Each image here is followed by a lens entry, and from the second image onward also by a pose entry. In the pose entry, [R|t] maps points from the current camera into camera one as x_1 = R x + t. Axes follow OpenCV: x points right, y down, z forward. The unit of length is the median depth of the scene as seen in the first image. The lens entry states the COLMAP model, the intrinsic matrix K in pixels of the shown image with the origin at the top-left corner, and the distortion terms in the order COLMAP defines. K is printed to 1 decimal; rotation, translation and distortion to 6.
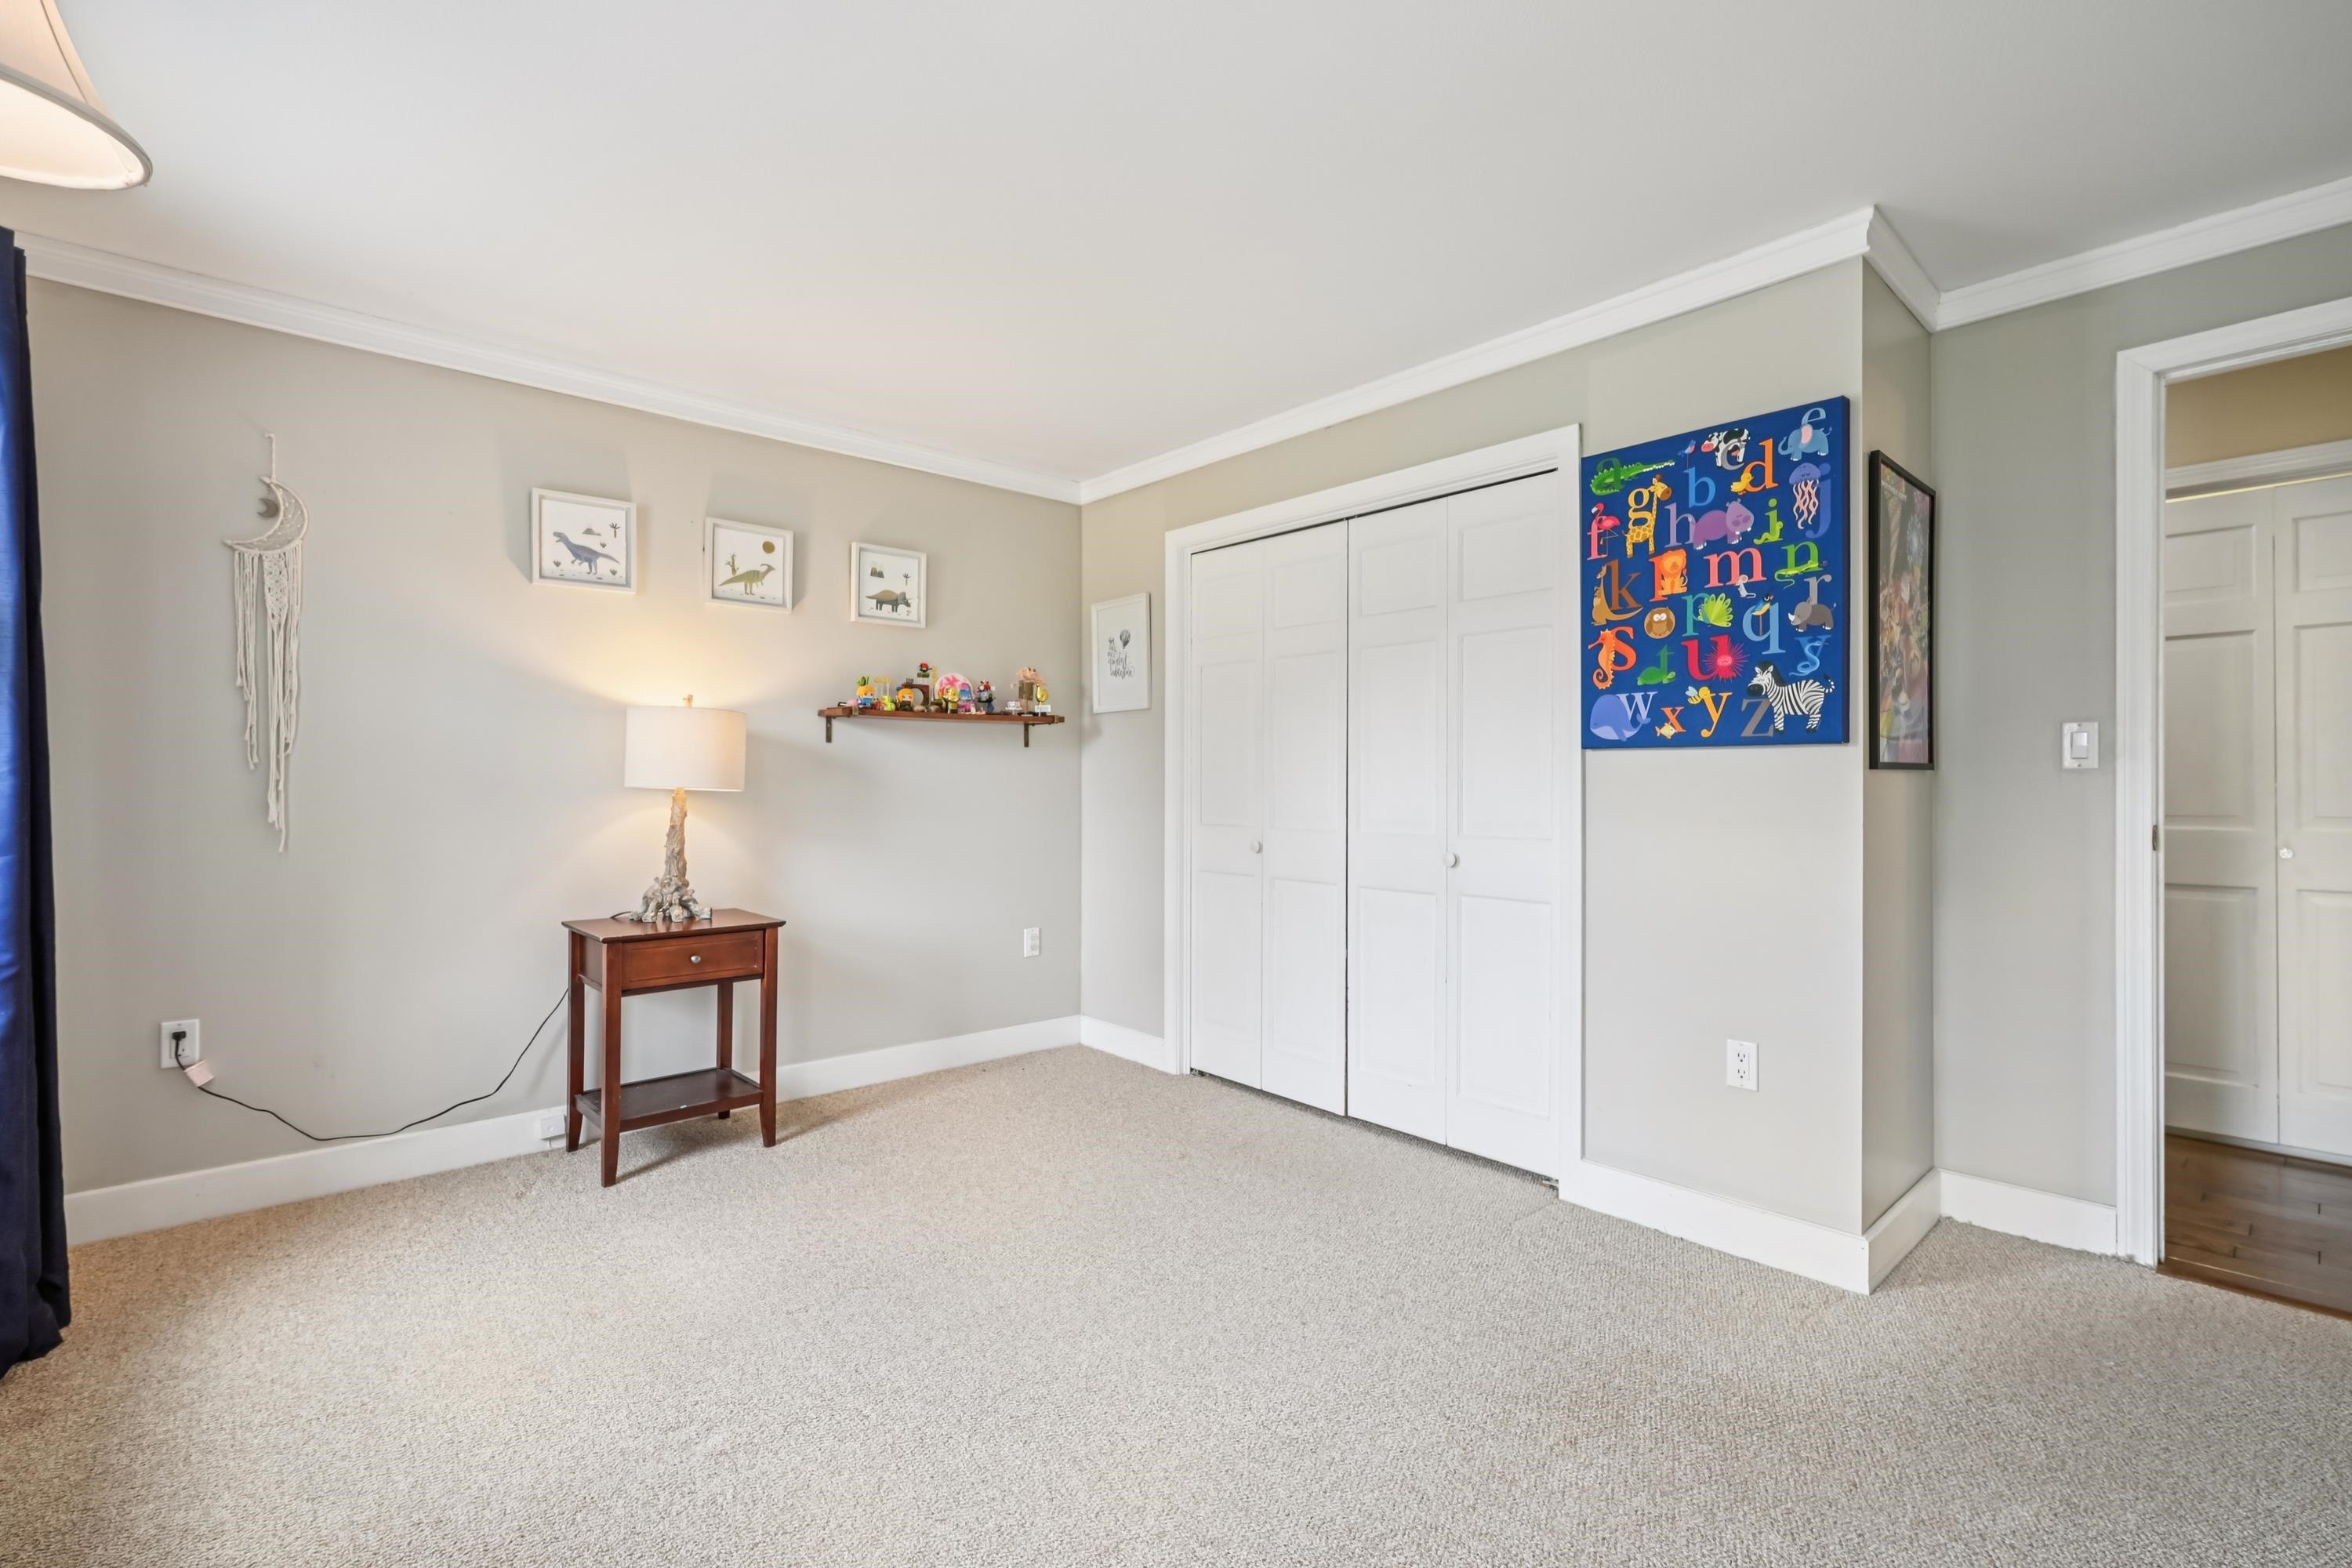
lens RADIAL K [[1050.3, 0, 1180.5], [0, 1050.3, 779.4], [0, 0, 1]] dist [0.000691, 0.000110]
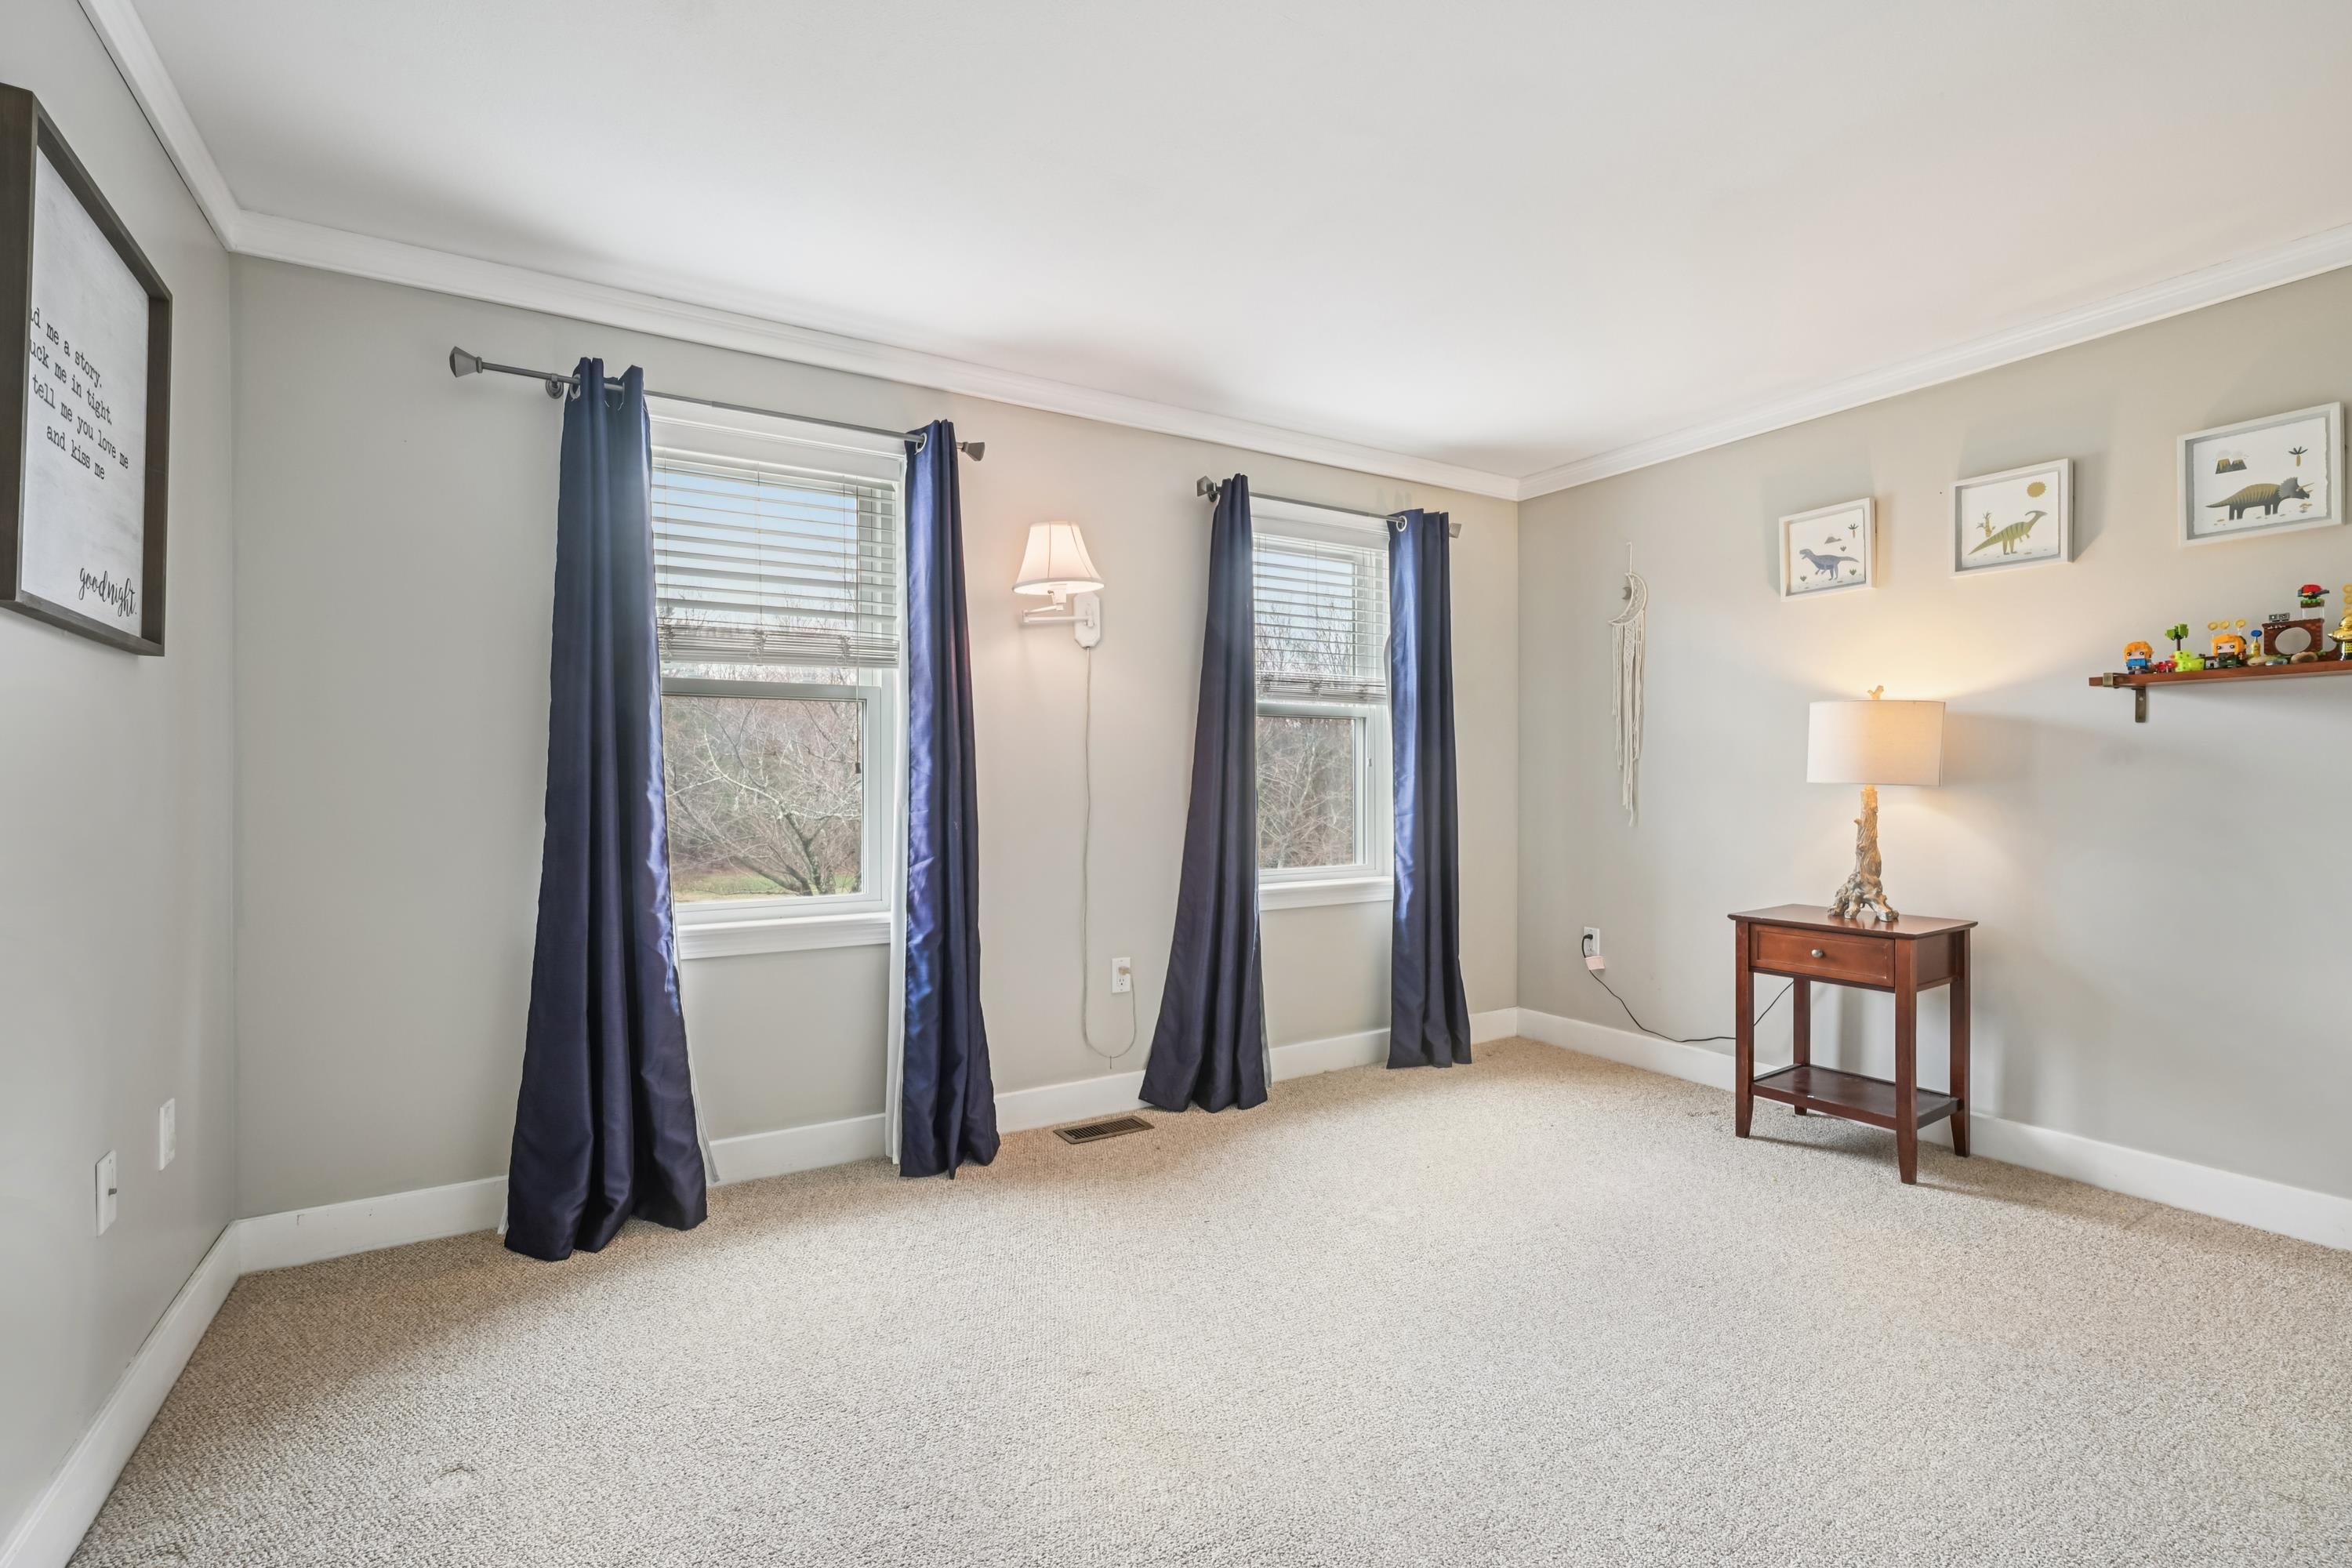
lens RADIAL K [[1050.3, 0, 1178.6], [0, 1050.3, 783.4], [0, 0, 1]] dist [0.000691, 0.000110]
pose [[-0.180706, 0.002504, -0.983534, 0.578593], [0.004397, 0.999989, 0.001738, 0.003852], [0.983527, -0.004011, -0.180715, 0.531281]]
